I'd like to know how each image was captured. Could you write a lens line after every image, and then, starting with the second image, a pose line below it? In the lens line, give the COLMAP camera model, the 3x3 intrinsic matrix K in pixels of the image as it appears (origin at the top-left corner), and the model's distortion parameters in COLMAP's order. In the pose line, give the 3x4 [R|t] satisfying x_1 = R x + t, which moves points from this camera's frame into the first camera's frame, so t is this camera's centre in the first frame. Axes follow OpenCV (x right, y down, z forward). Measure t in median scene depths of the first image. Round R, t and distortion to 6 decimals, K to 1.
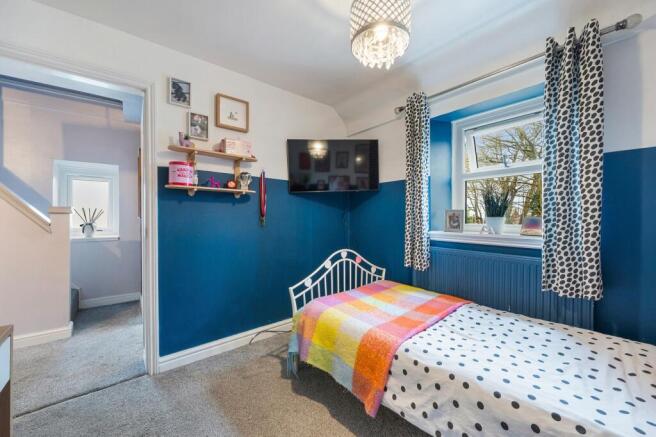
lens RADIAL K [[255.1, 0, 330.1], [0, 255.1, 218.7], [0, 0, 1]] dist [0.000330, 0.000158]
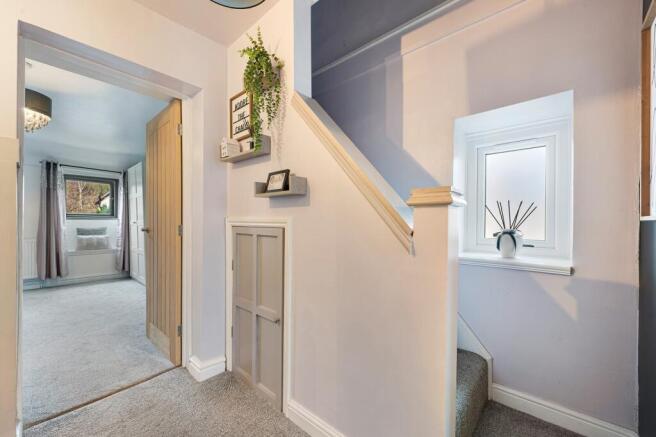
lens RADIAL K [[255.1, 0, 329.6], [0, 255.1, 221.8], [0, 0, 1]] dist [0.000330, 0.000158]
pose [[0.145374, 0.001256, -0.989376, -0.503006], [-0.009130, 0.999958, -0.000072, 0.002795], [0.989335, 0.009044, 0.145379, 0.582066]]
